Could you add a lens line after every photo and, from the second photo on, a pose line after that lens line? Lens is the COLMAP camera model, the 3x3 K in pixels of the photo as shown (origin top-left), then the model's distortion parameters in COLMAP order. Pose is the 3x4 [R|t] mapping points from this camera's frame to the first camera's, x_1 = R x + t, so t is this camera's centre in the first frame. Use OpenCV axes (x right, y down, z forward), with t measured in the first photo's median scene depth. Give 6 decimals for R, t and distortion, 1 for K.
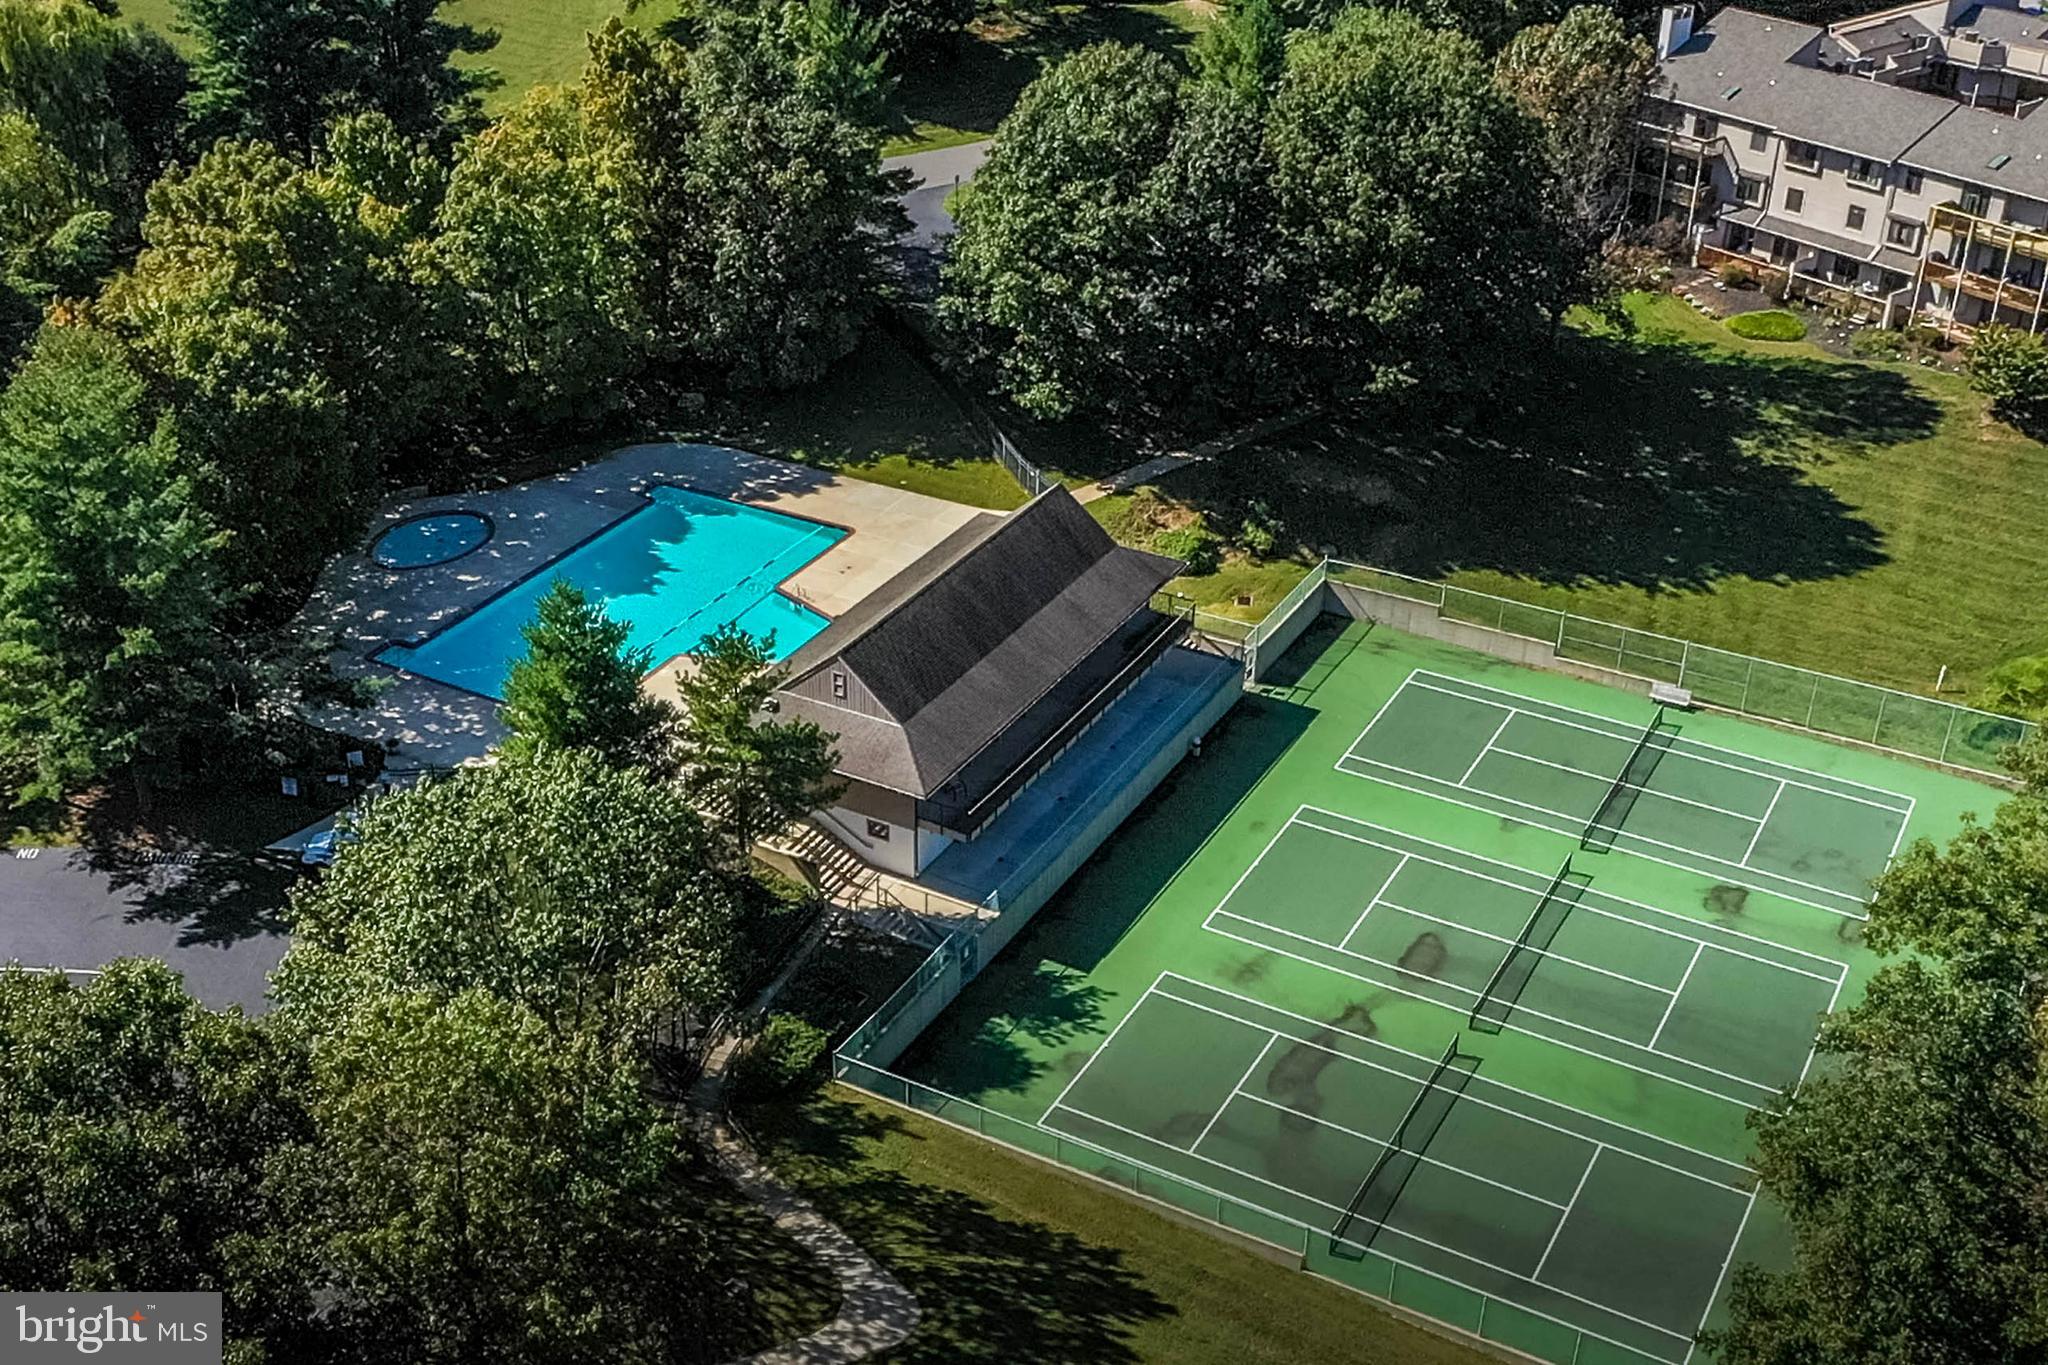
lens RADIAL K [[2319.3, 0, 1024.0], [0, 2319.3, 682.5], [0, 0, 1]] dist [-0.026772, -0.006926]
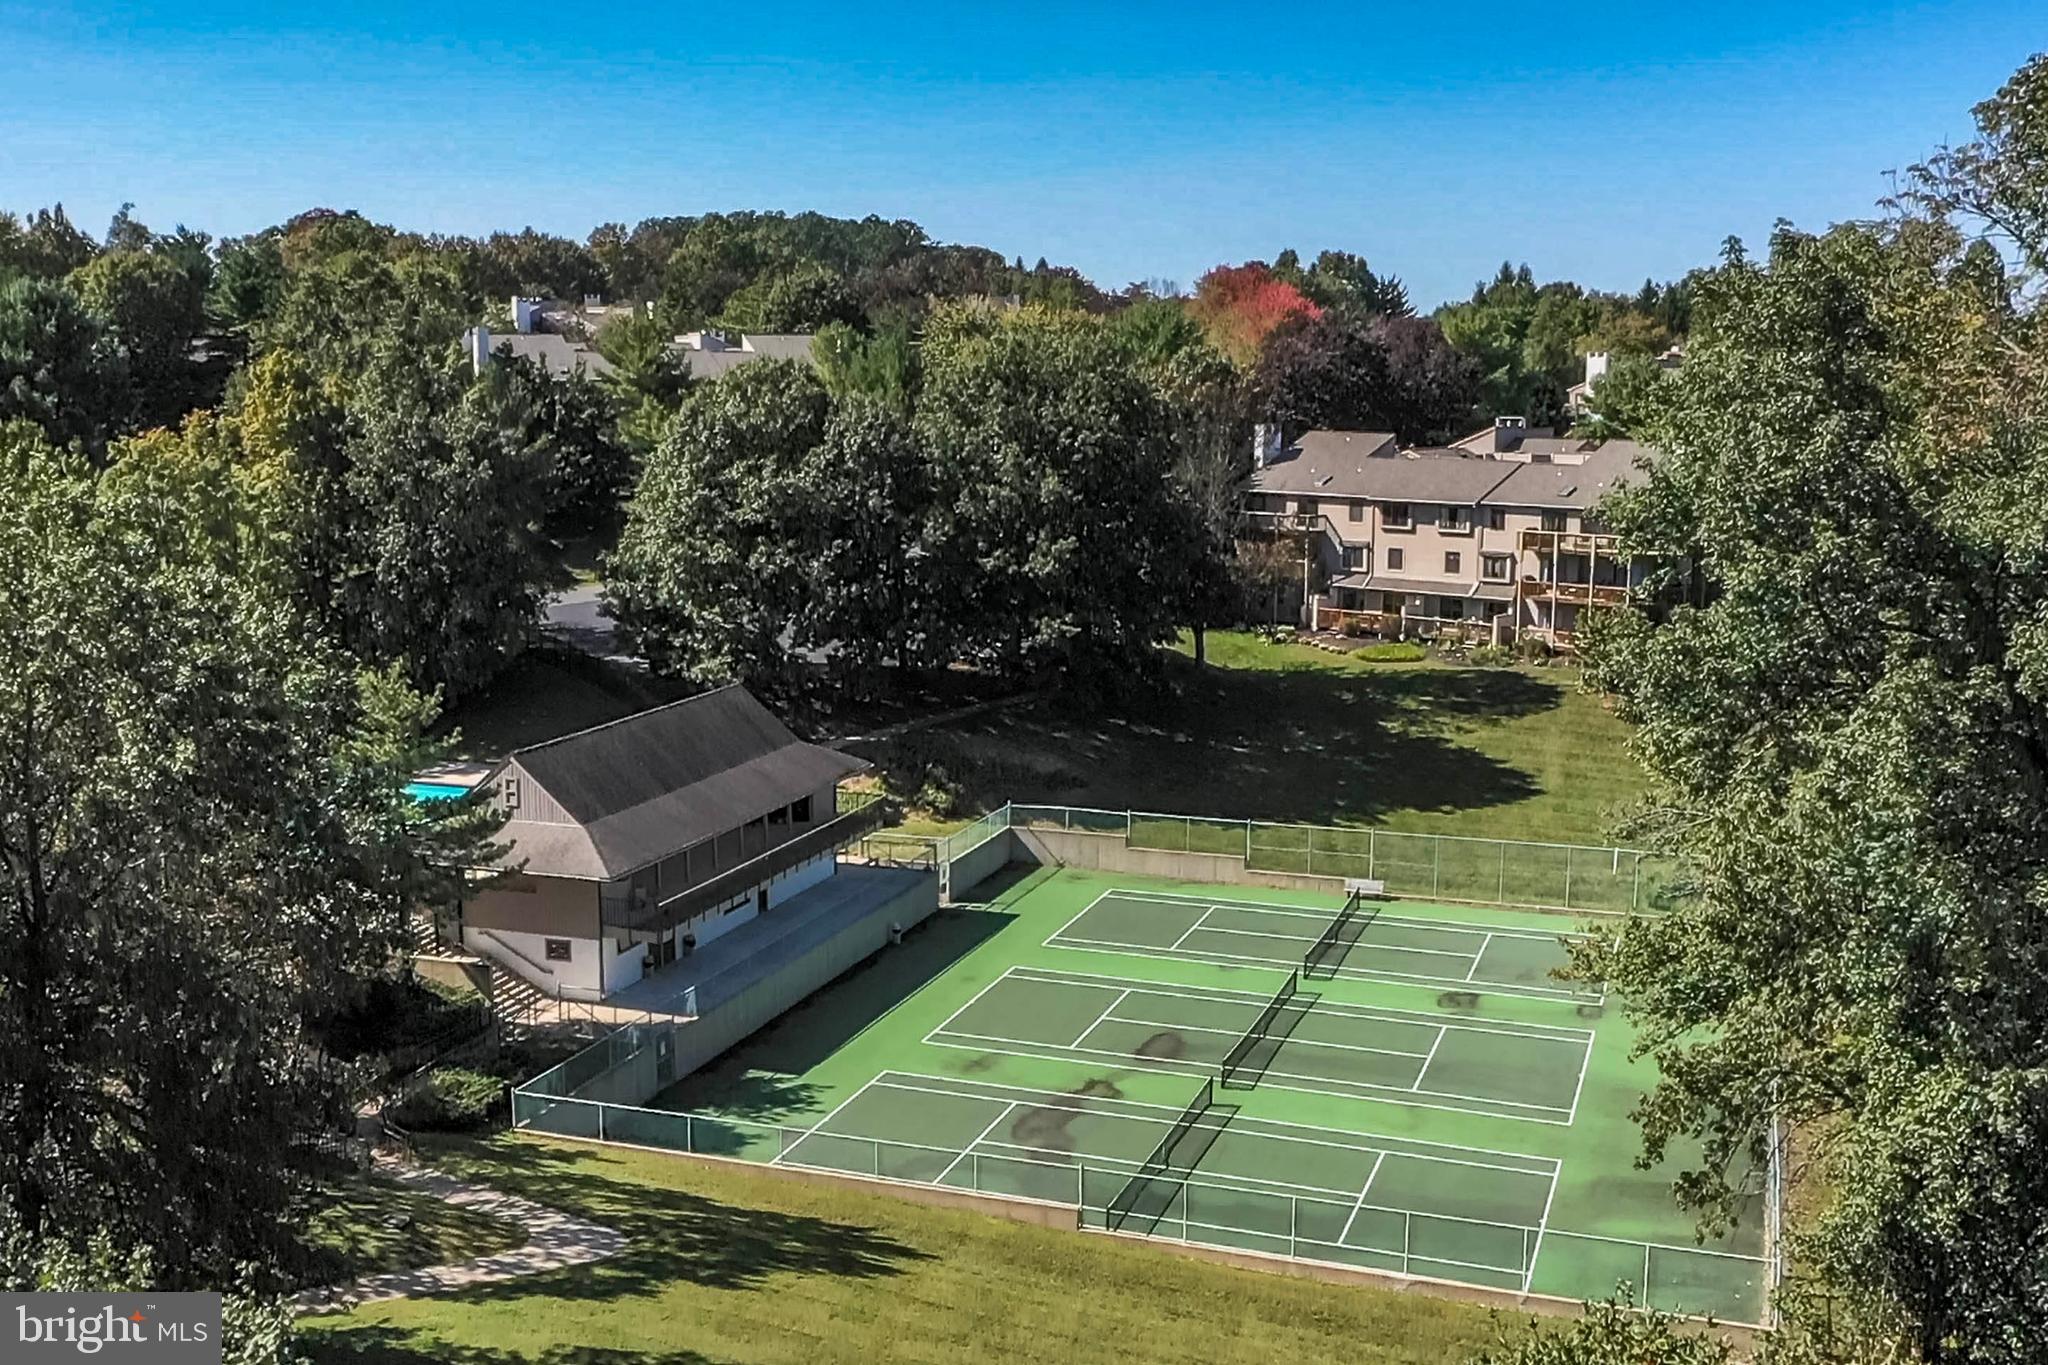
lens RADIAL K [[2141.5, 0, 1024.0], [0, 2141.5, 682.5], [0, 0, 1]] dist [-0.023119, -0.002213]
pose [[0.984908, -0.038616, 0.168714, -0.016552], [0.097888, 0.928192, -0.358995, 0.230521], [-0.142736, 0.370093, 0.917964, 0.135612]]
